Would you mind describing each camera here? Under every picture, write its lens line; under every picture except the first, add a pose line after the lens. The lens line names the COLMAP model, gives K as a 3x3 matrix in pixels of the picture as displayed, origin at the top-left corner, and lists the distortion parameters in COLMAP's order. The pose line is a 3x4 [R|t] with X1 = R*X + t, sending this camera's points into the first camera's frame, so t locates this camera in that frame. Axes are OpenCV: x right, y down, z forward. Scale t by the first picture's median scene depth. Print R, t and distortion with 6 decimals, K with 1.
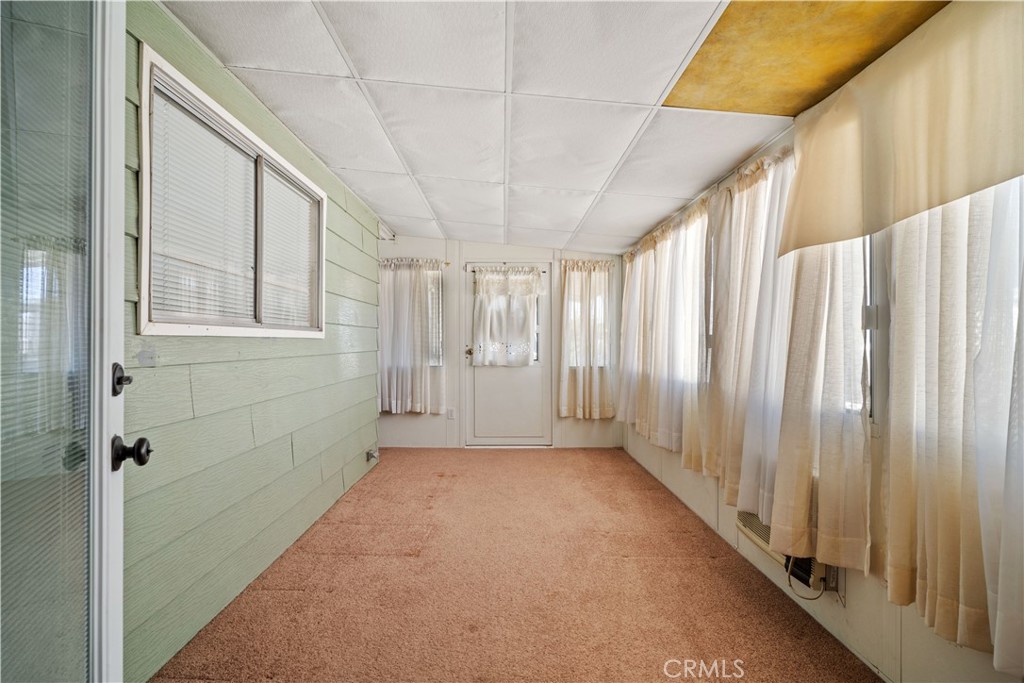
lens RADIAL K [[524.6, 0, 512.0], [0, 524.6, 341.5], [0, 0, 1]] dist [-0.003237, -0.000618]
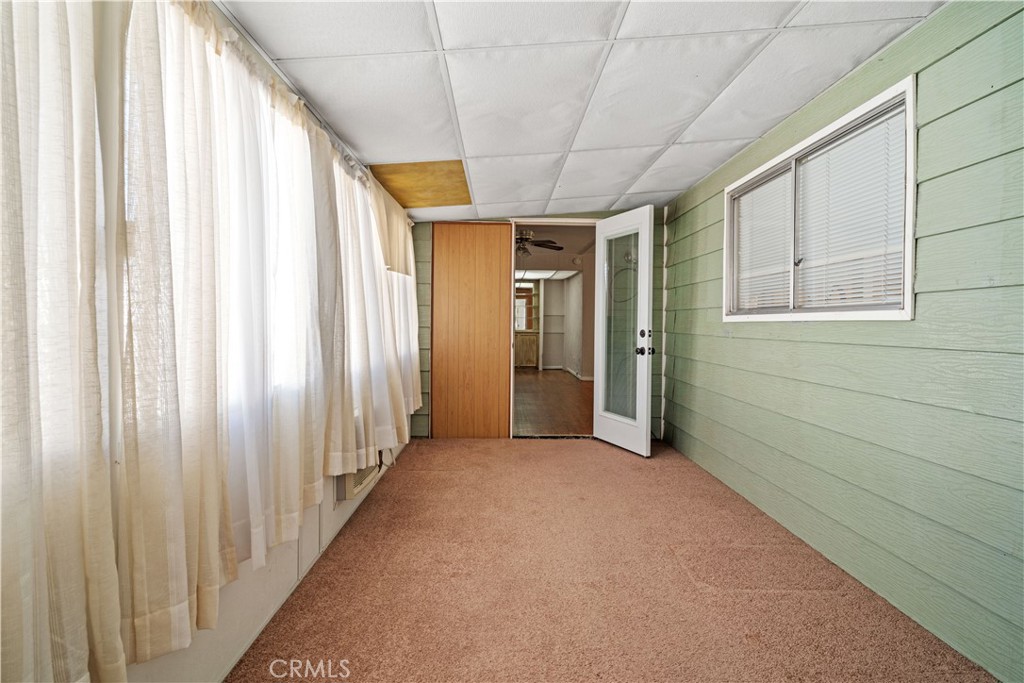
lens RADIAL K [[531.0, 0, 508.7], [0, 531.0, 325.5], [0, 0, 1]] dist [-0.004635, -0.001466]
pose [[-0.999968, -0.007384, -0.002986, 0.155483], [-0.007386, 0.999972, 0.000702, 0.005291], [0.002981, 0.000724, -0.999995, 2.461839]]
